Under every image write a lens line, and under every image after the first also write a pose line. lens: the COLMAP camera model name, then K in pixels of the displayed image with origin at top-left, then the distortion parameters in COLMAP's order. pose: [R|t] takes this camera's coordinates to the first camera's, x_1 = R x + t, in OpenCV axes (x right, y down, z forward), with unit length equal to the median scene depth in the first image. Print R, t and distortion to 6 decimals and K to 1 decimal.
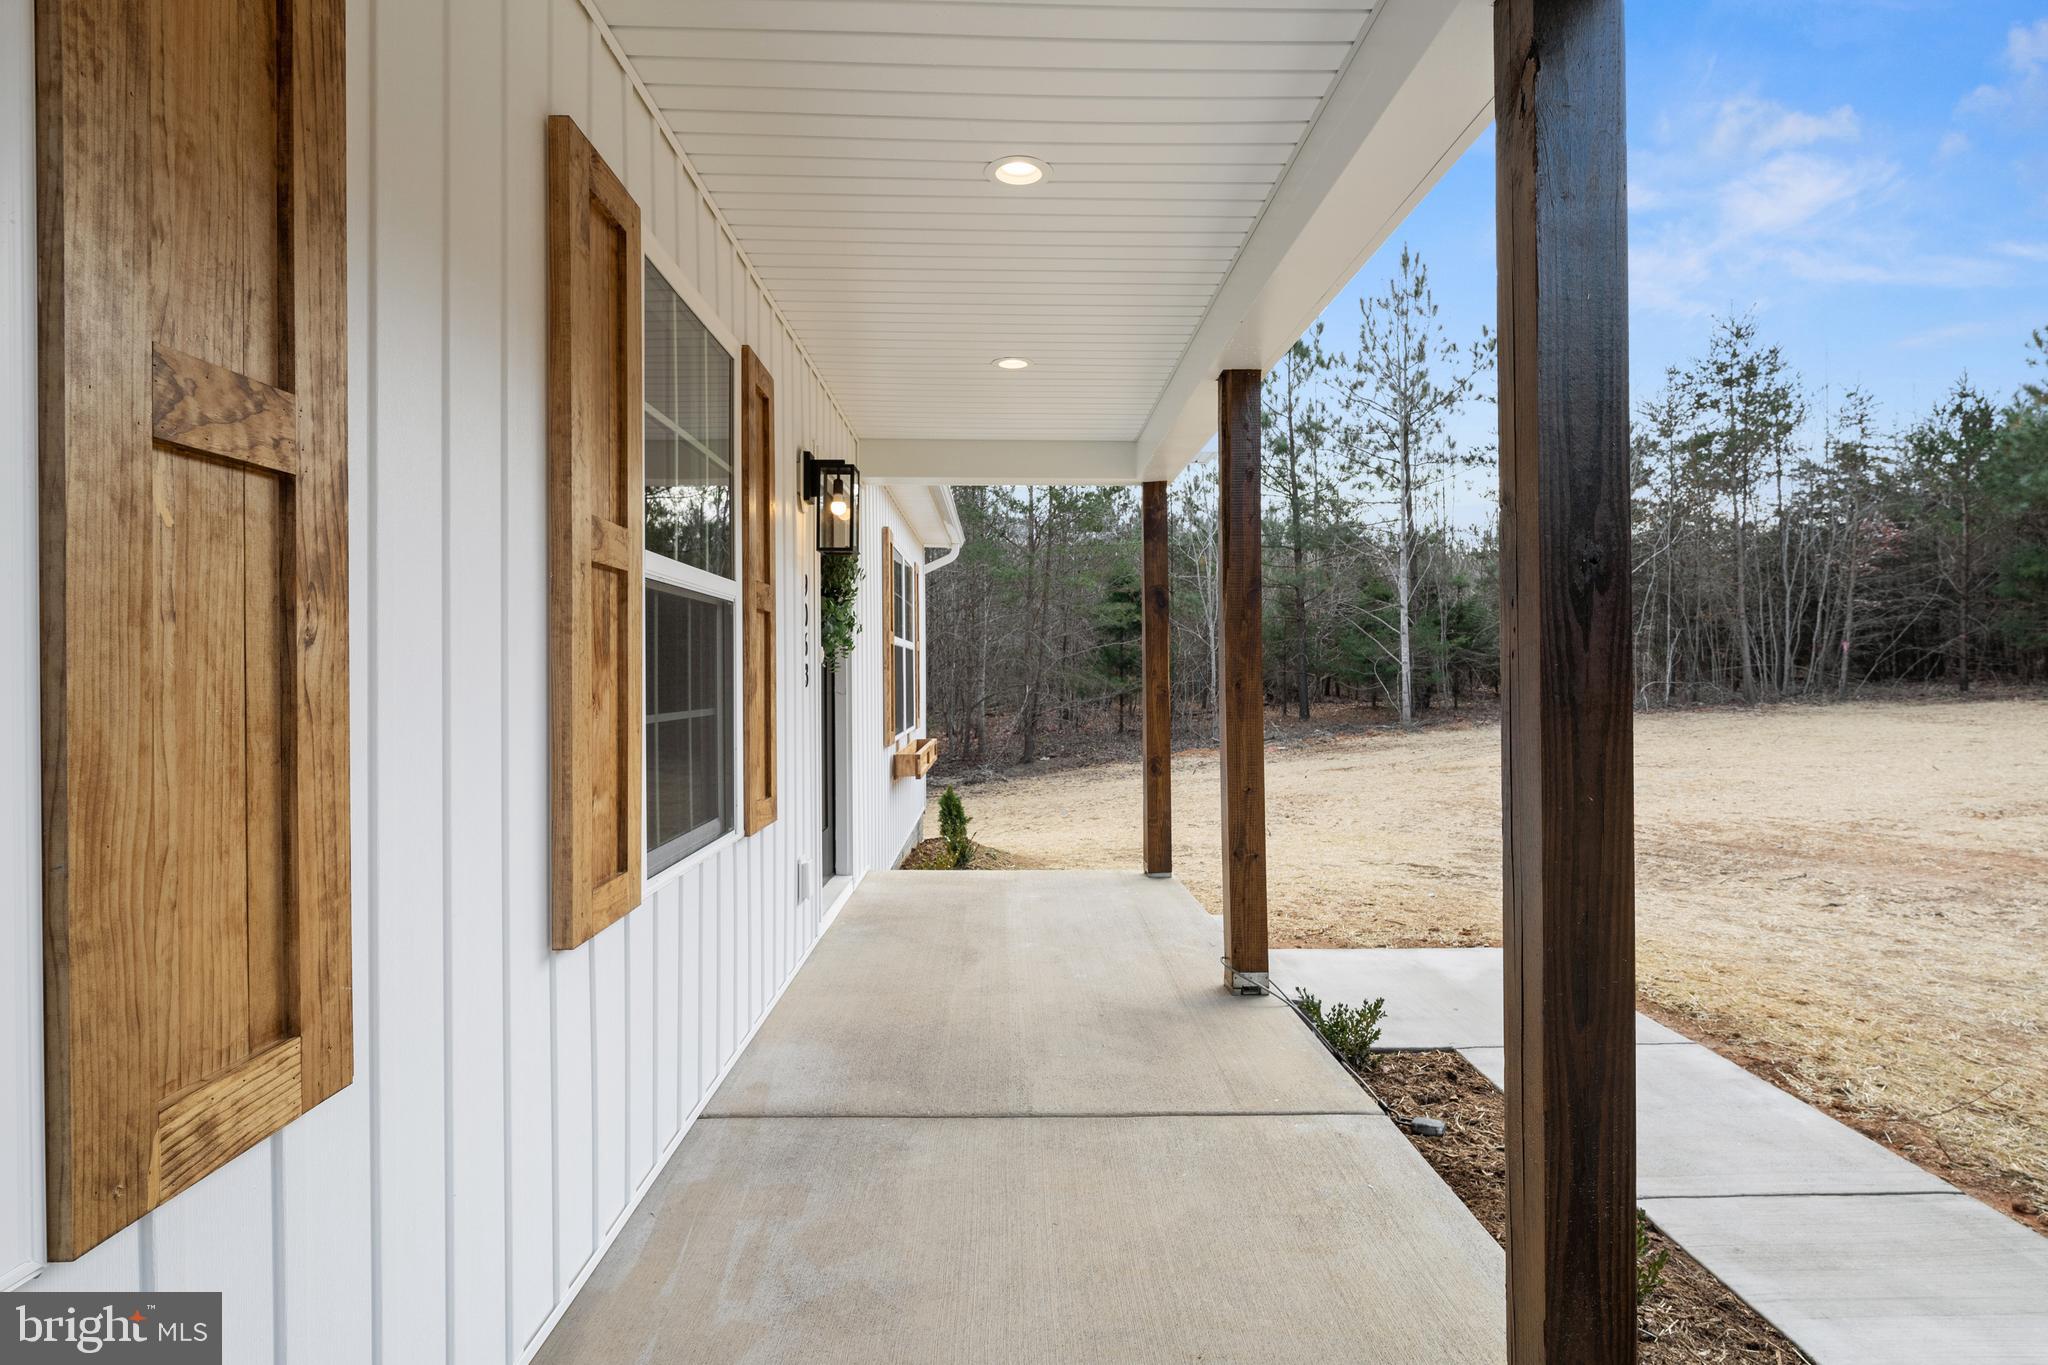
lens RADIAL K [[1014.5, 0, 1027.9], [0, 1014.5, 670.1], [0, 0, 1]] dist [-0.011380, -0.000040]
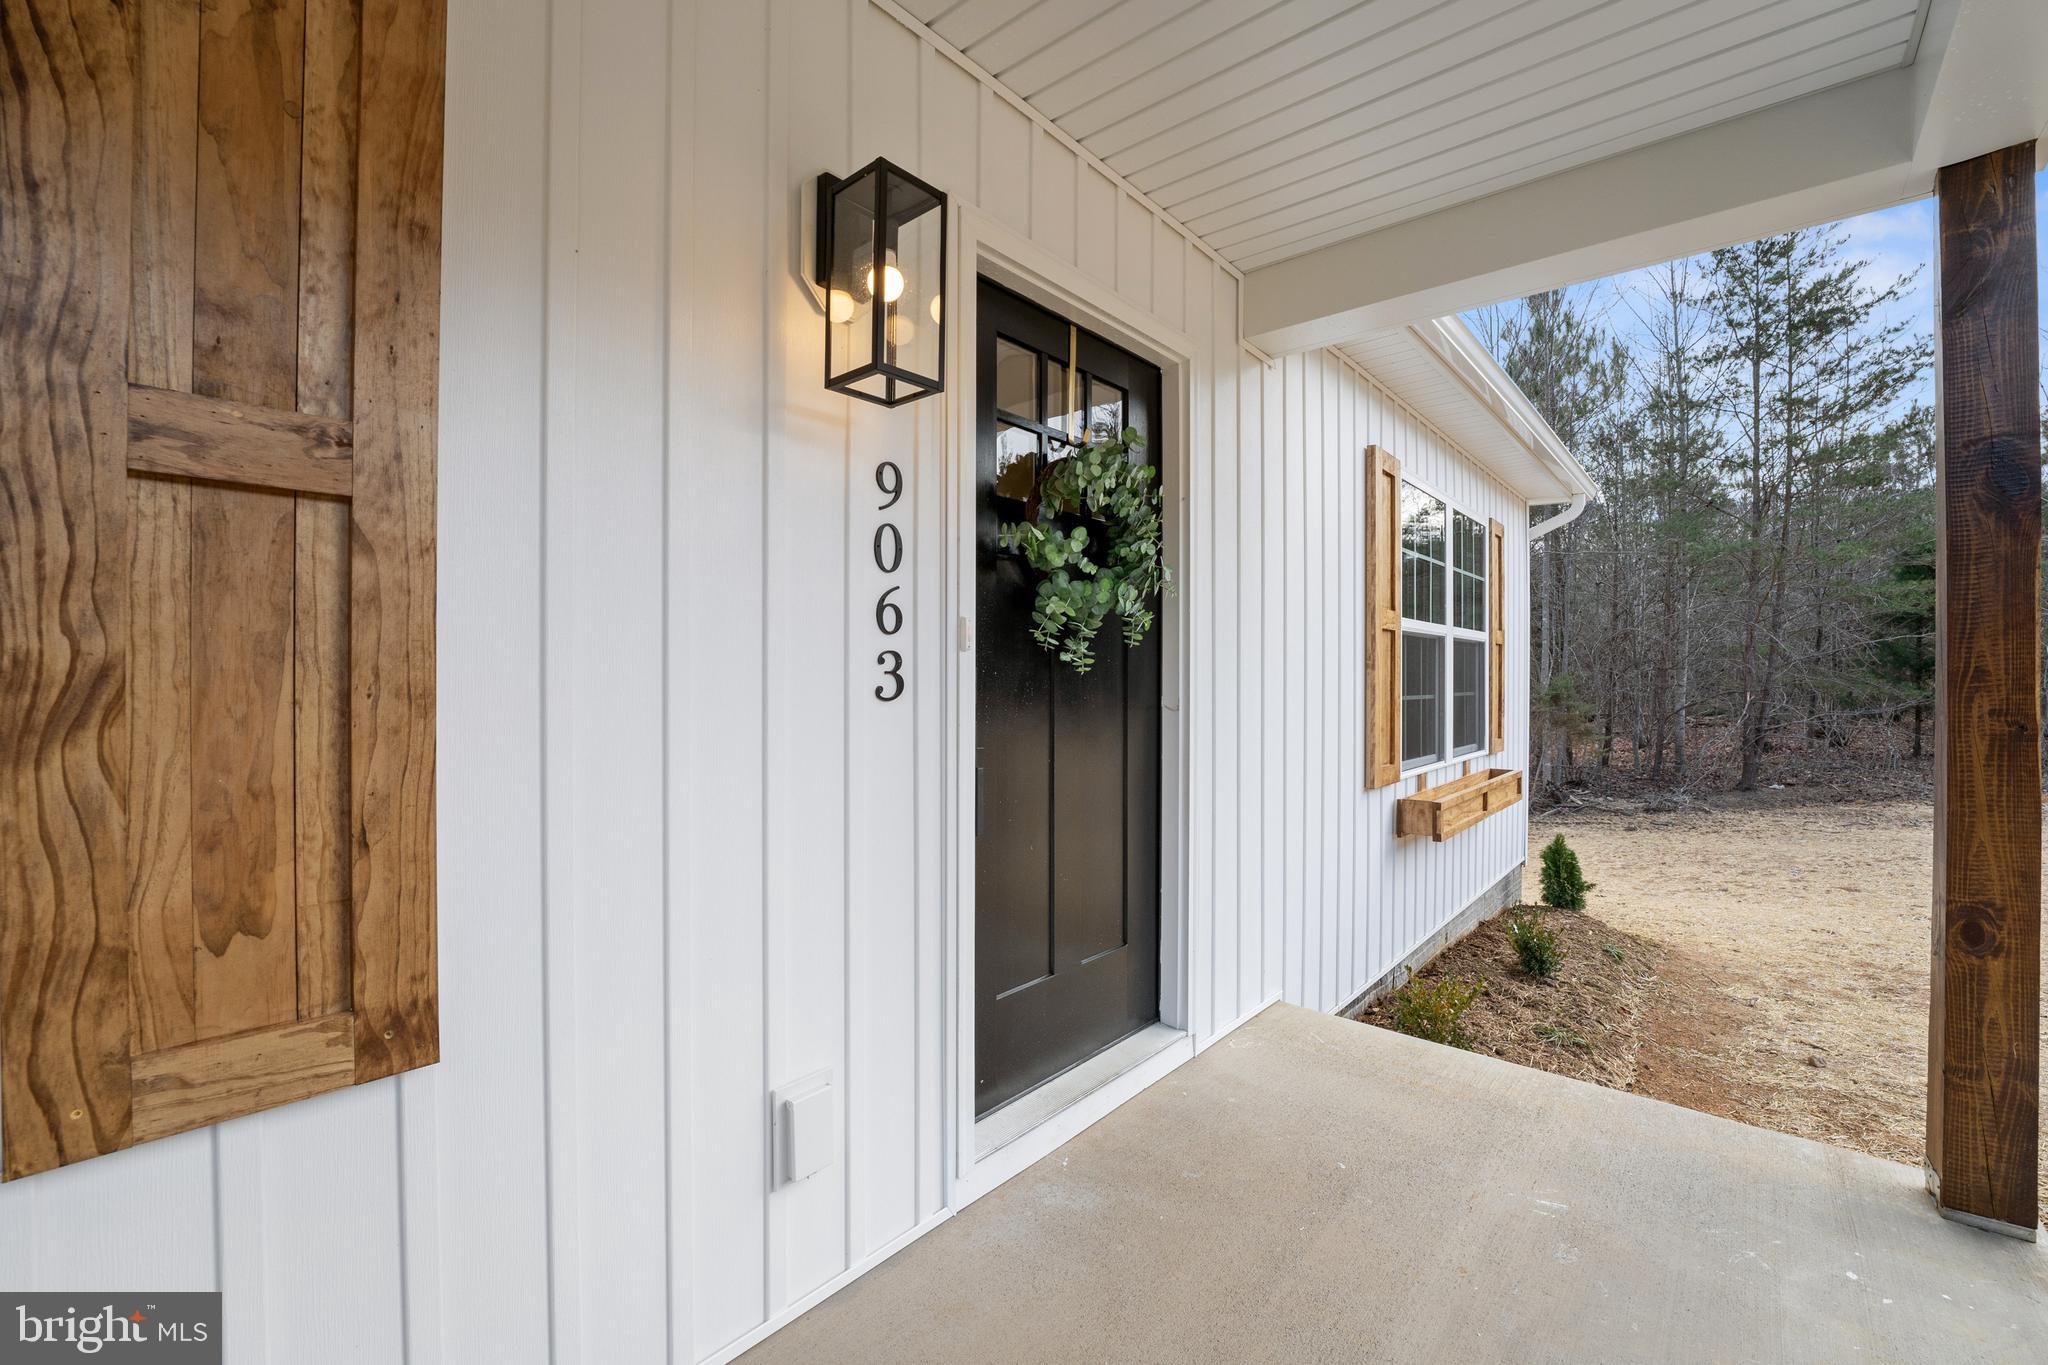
lens RADIAL K [[856.0, 0, 1068.5], [0, 856.0, 683.8], [0, 0, 1]] dist [-0.000359, -0.000154]
pose [[0.767671, 0.011852, -0.640735, 0.022218], [-0.003053, 0.999885, 0.014837, 0.000419], [0.640837, -0.009434, 0.767619, 0.169713]]
